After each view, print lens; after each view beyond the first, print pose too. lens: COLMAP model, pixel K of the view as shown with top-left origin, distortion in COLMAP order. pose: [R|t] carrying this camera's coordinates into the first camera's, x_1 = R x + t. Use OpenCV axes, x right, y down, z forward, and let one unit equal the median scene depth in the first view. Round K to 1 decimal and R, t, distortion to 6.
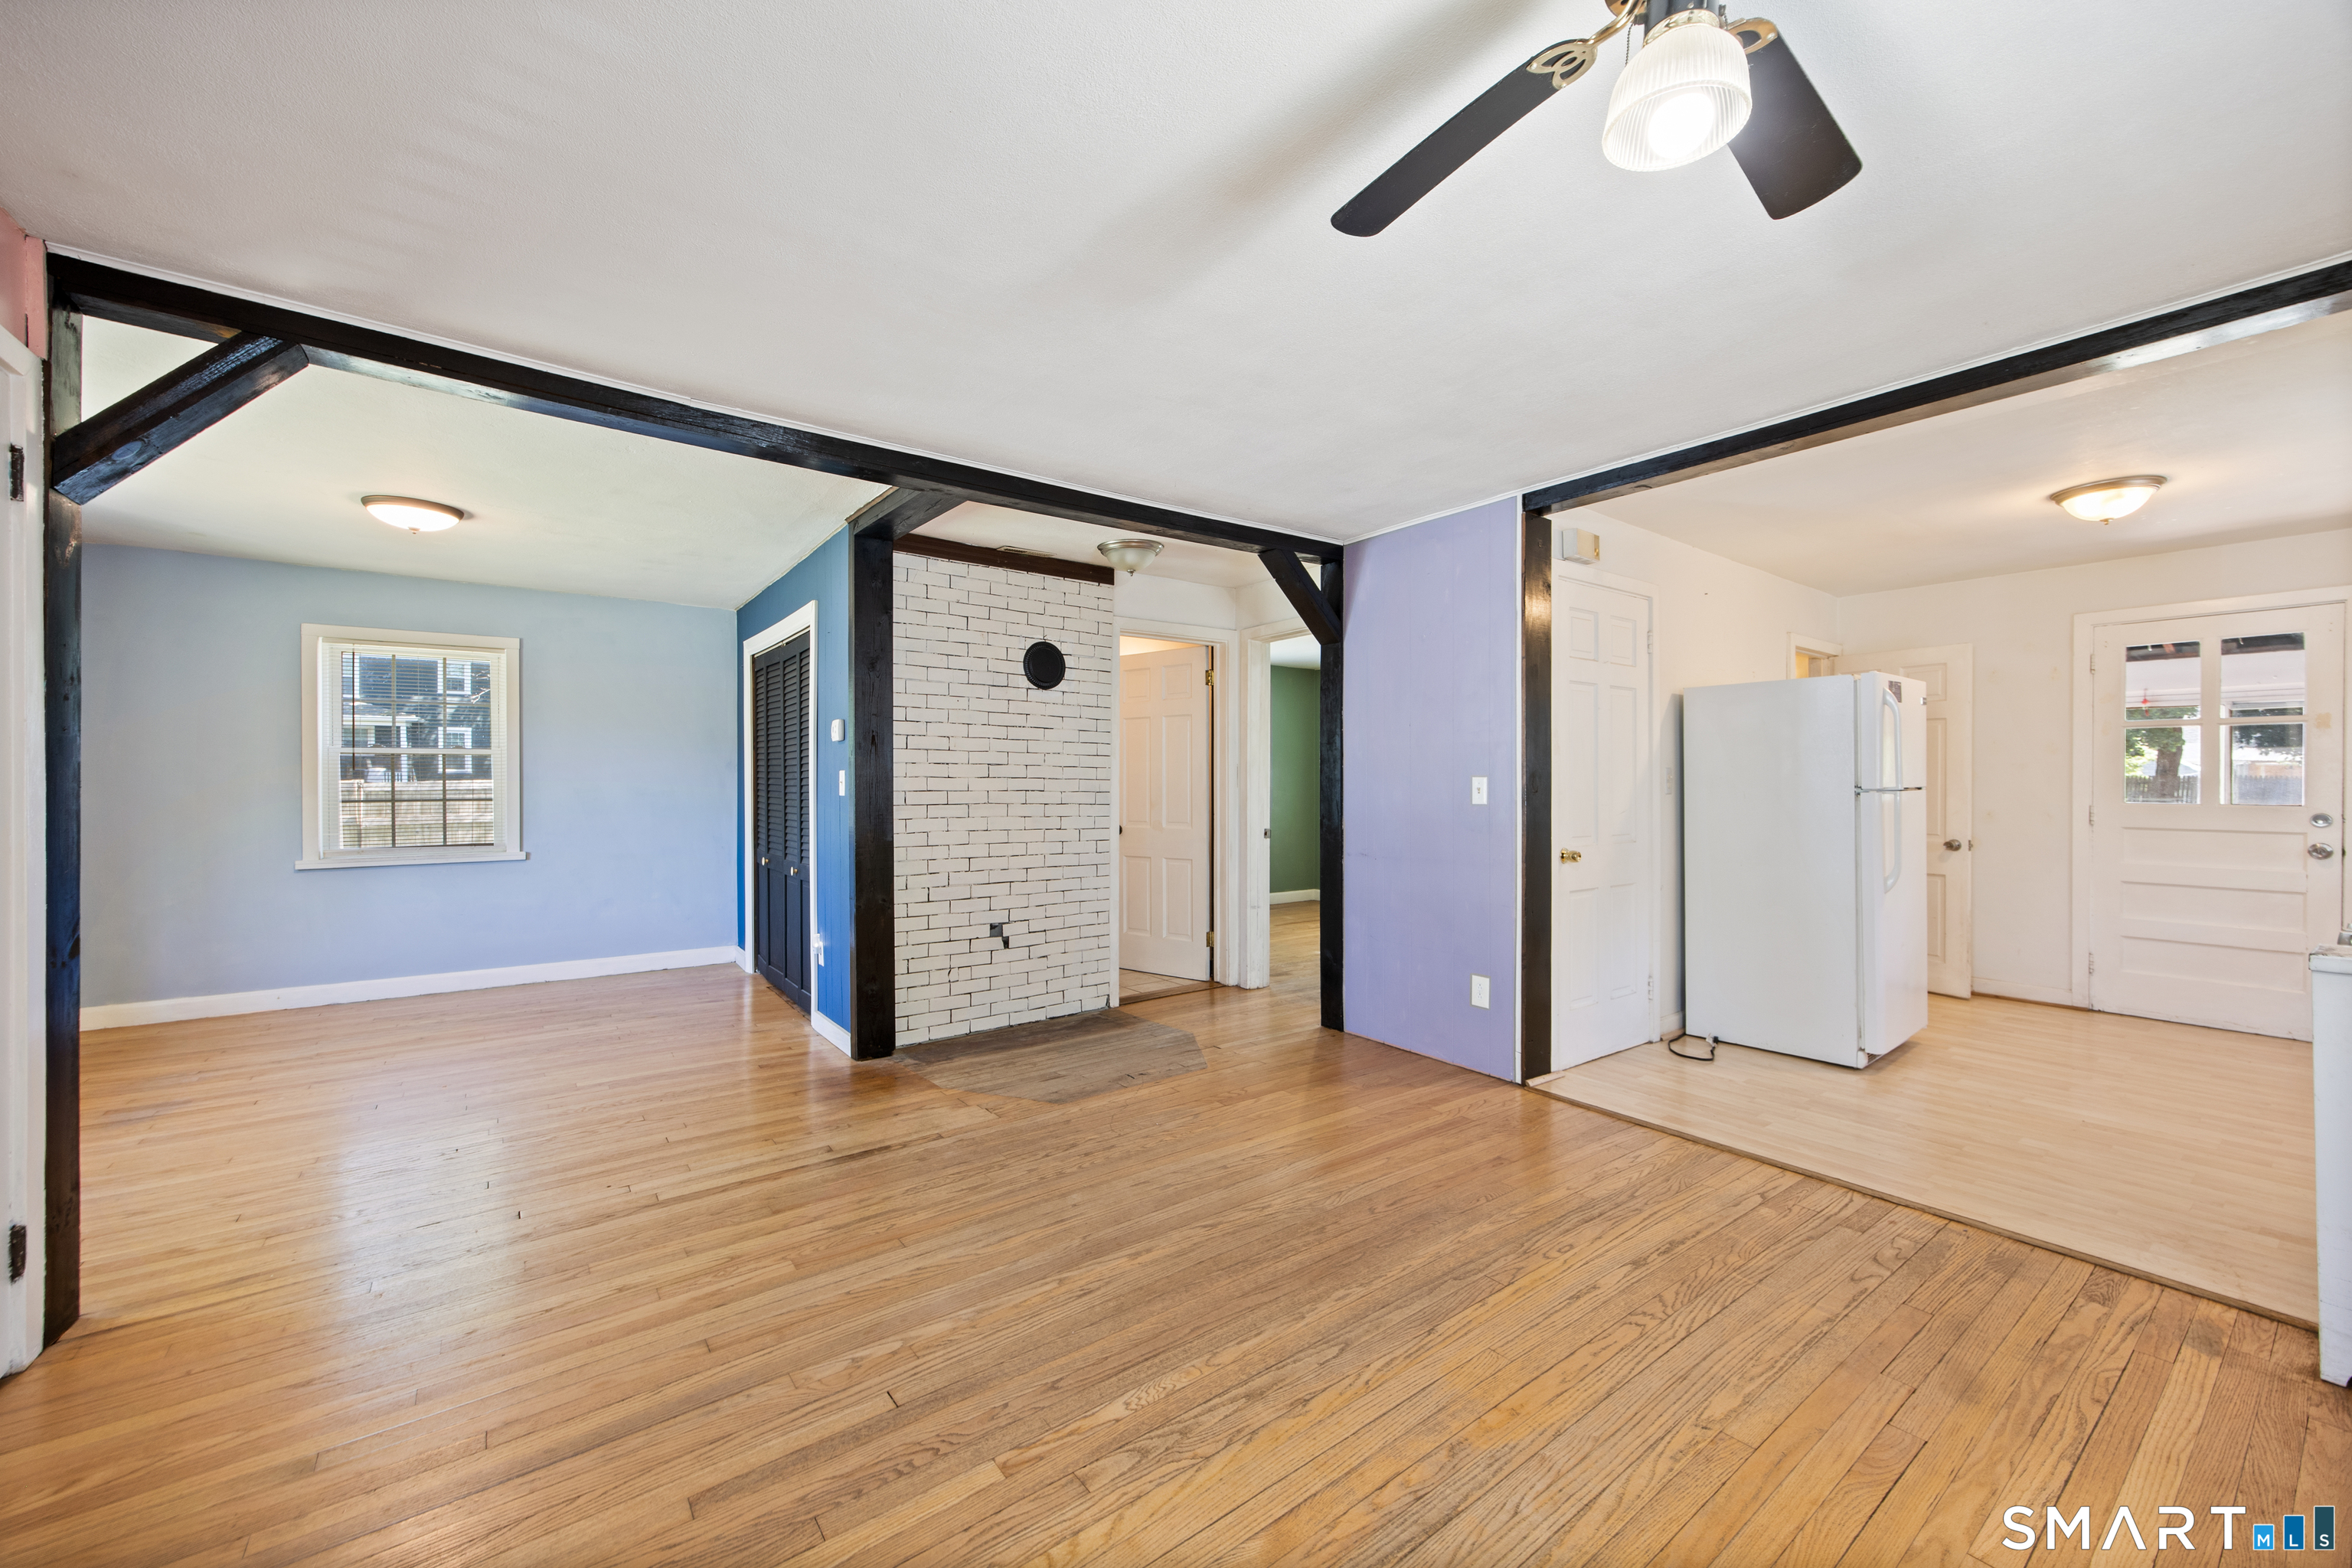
lens RADIAL K [[929.3, 0, 1157.2], [0, 929.3, 784.5], [0, 0, 1]] dist [-0.001711, 0.000863]
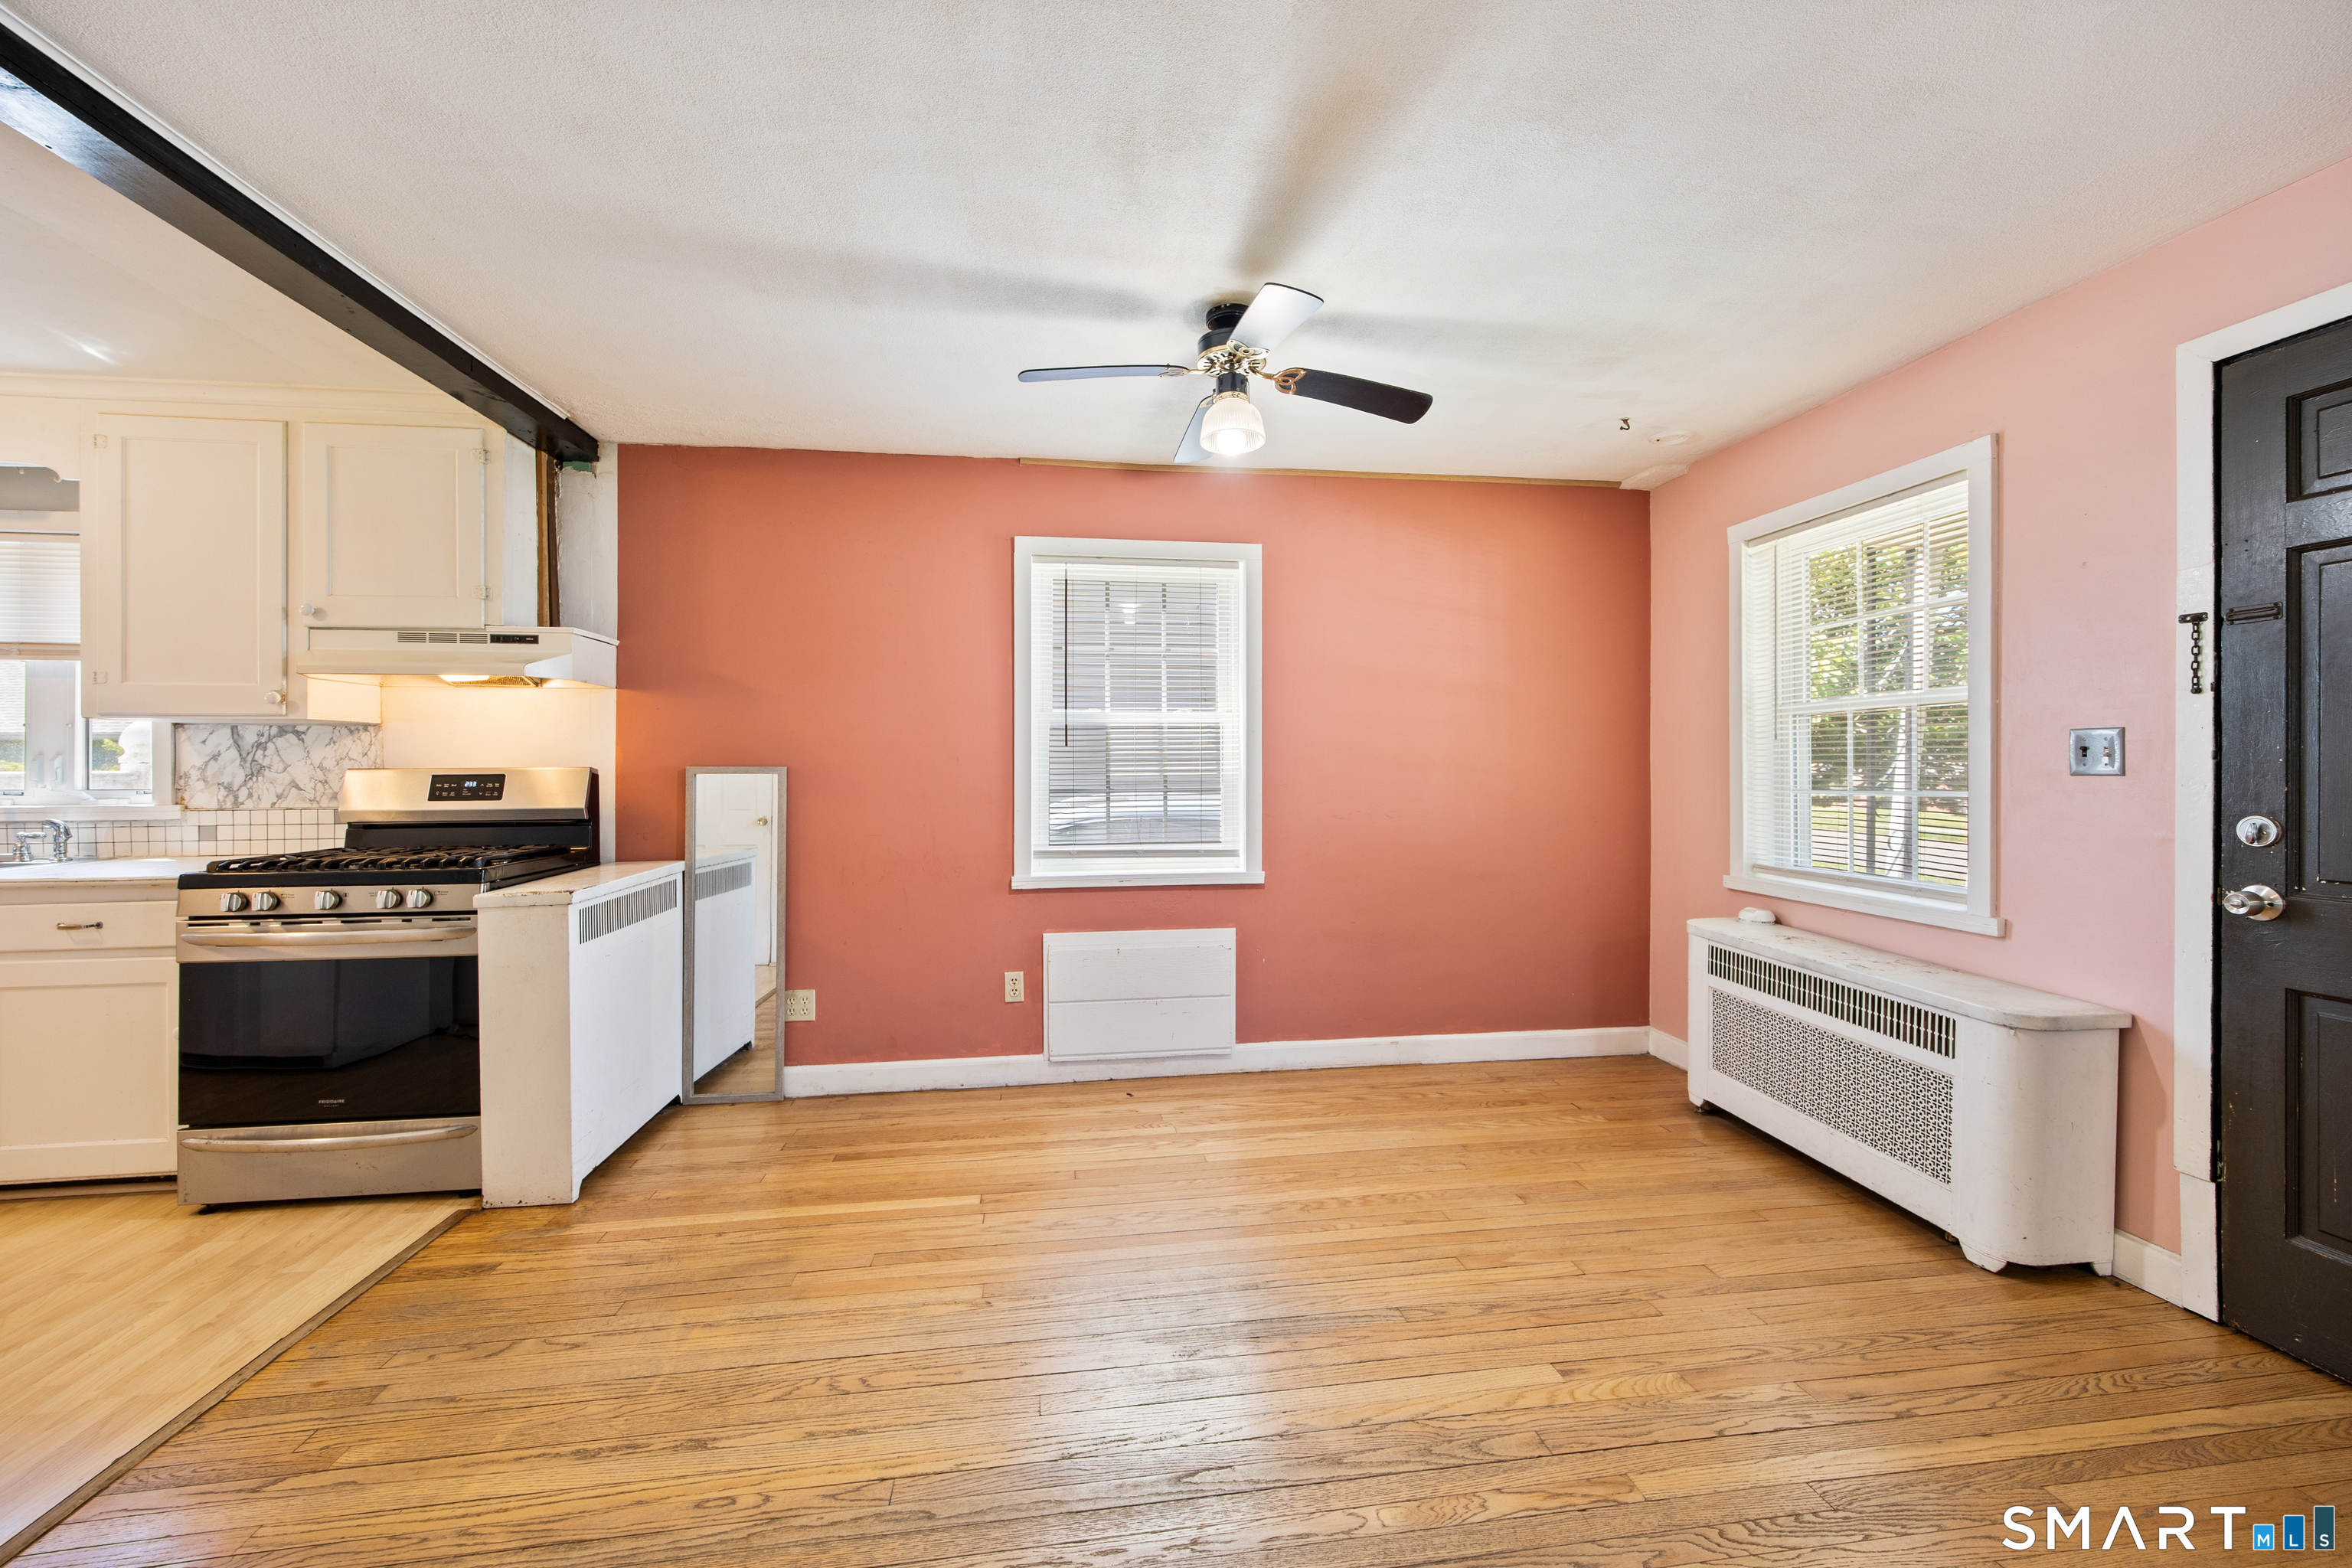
lens RADIAL K [[929.3, 0, 1161.8], [0, 929.3, 772.5], [0, 0, 1]] dist [-0.001711, 0.000863]
pose [[-0.883494, 0.000299, 0.468442, -0.144521], [0.004287, 0.999963, 0.007446, -0.003199], [-0.468423, 0.008586, -0.883463, 1.602192]]
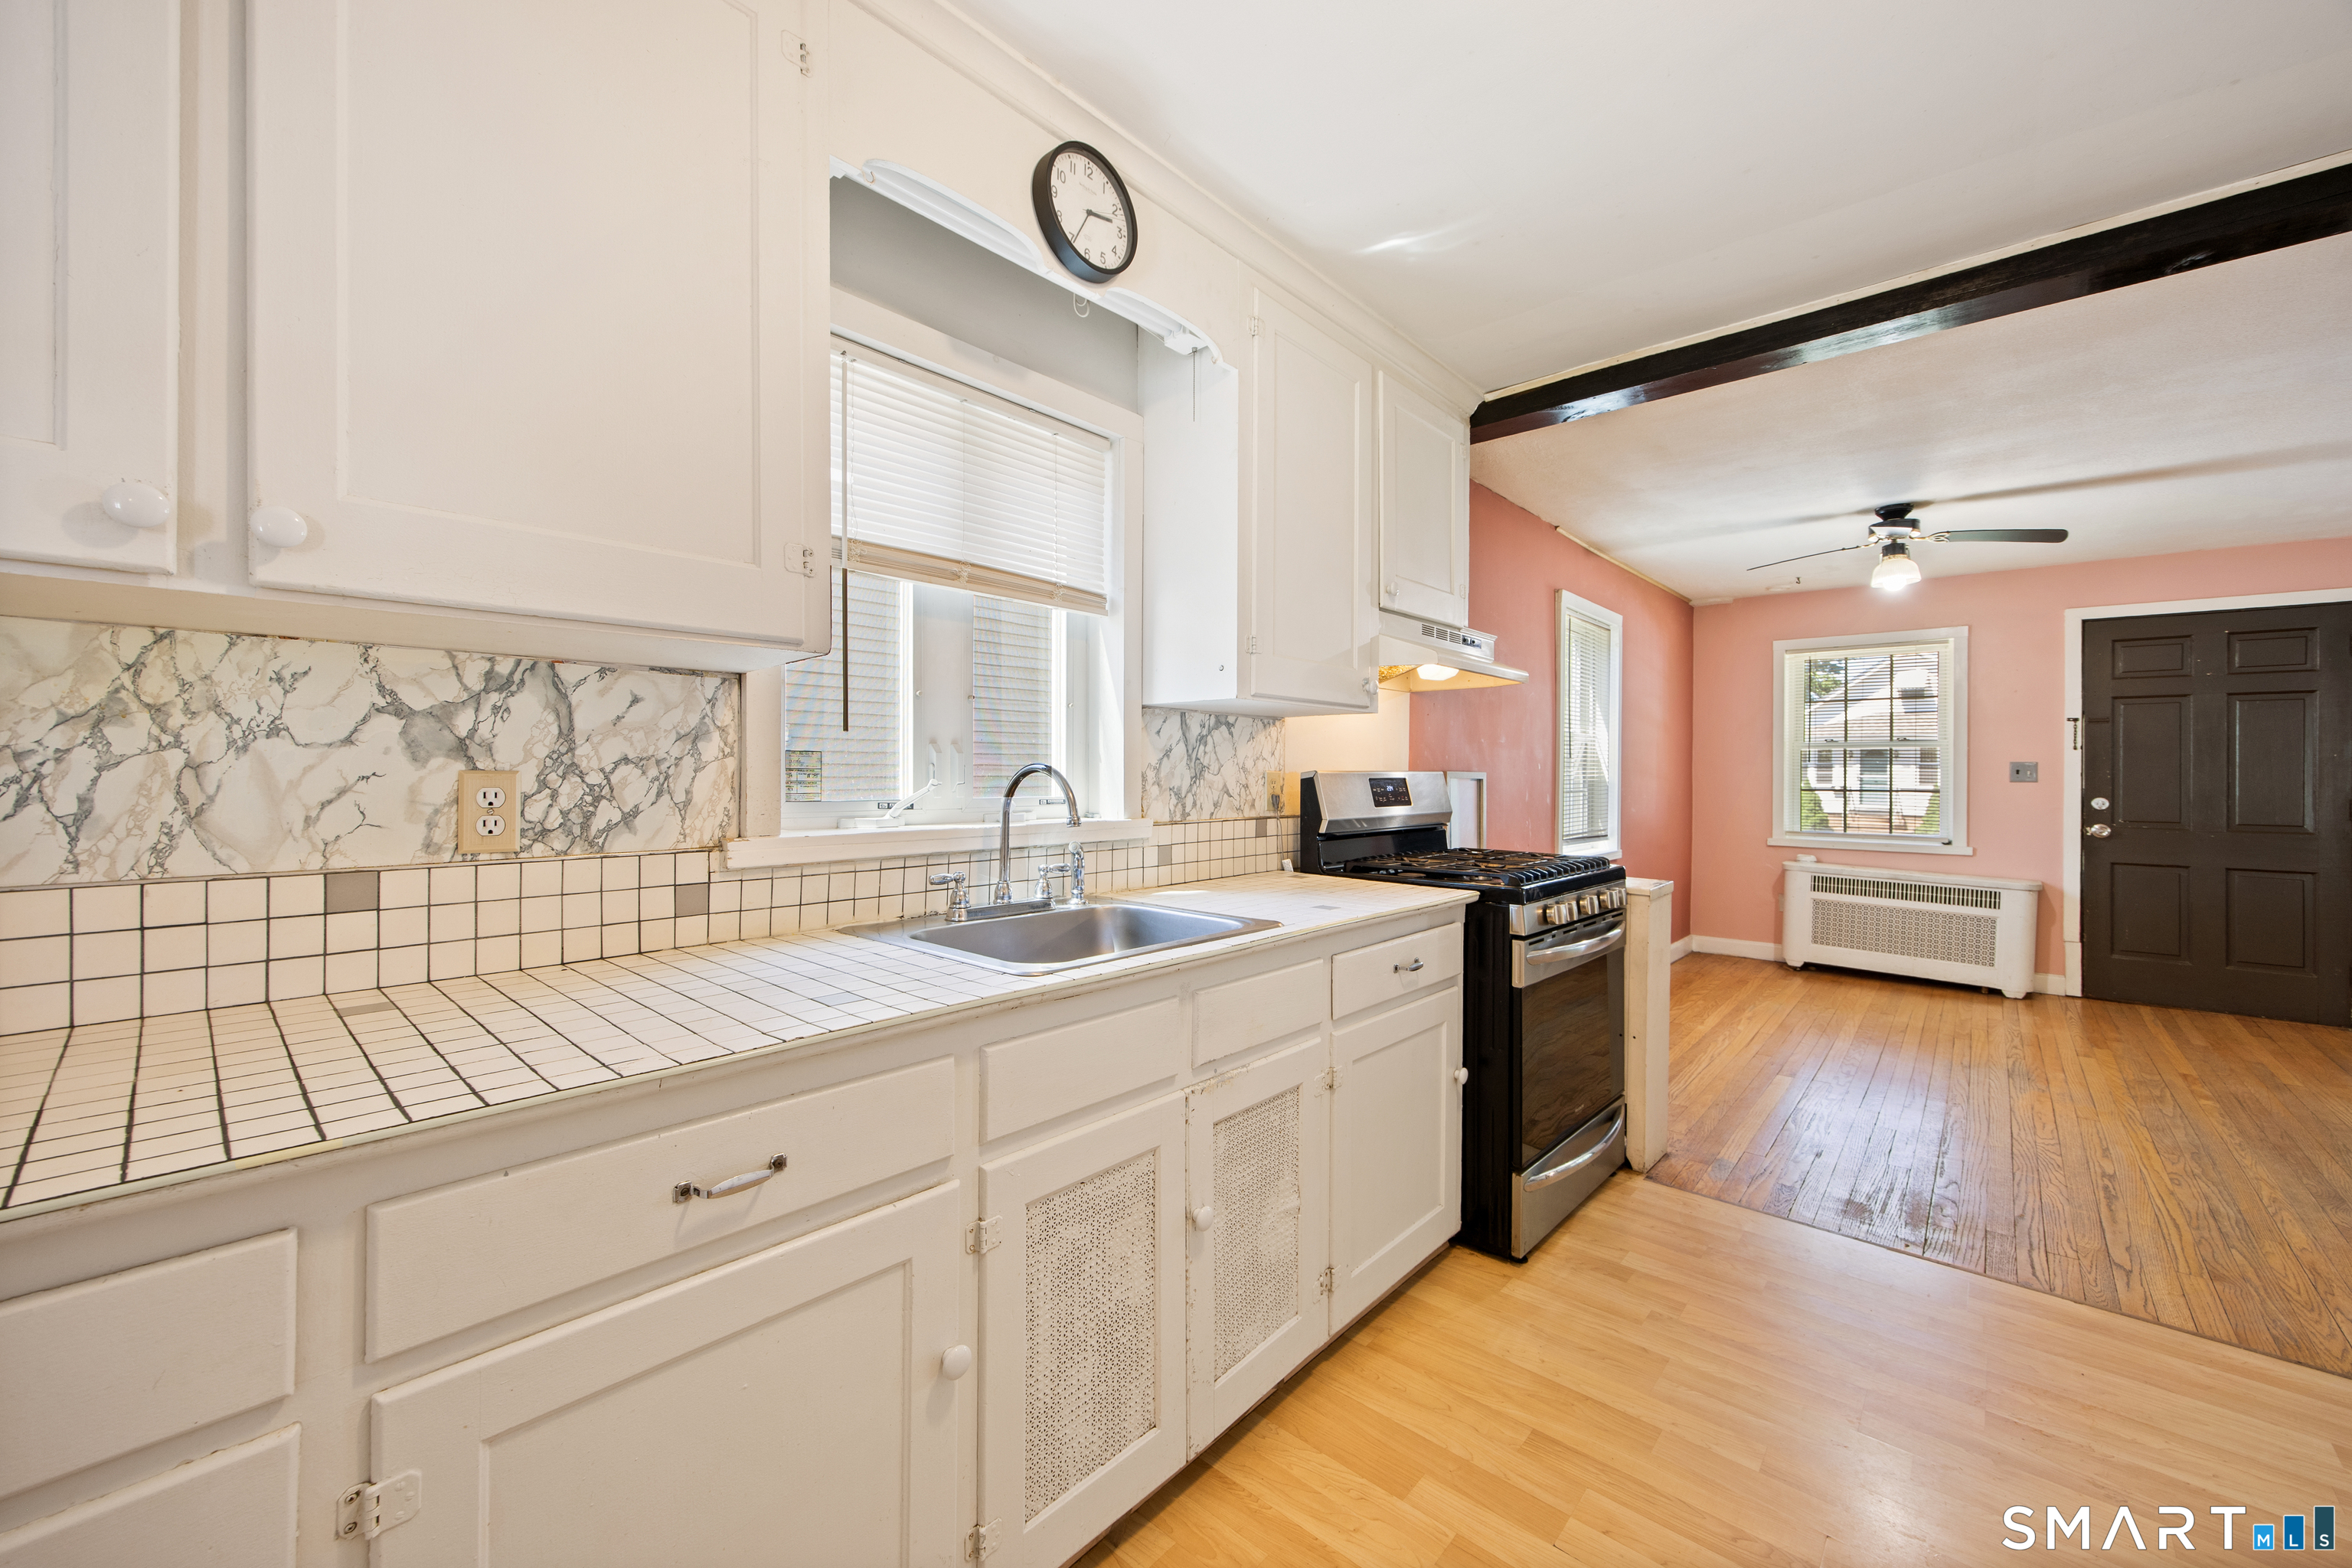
lens RADIAL K [[929.3, 0, 1208.8], [0, 929.3, 766.5], [0, 0, 1]] dist [-0.001711, 0.000863]
pose [[-0.973932, -0.007793, -0.226707, 2.121029], [-0.007306, 0.999969, -0.002989, -0.004465], [0.226723, -0.001255, -0.973958, 2.101029]]
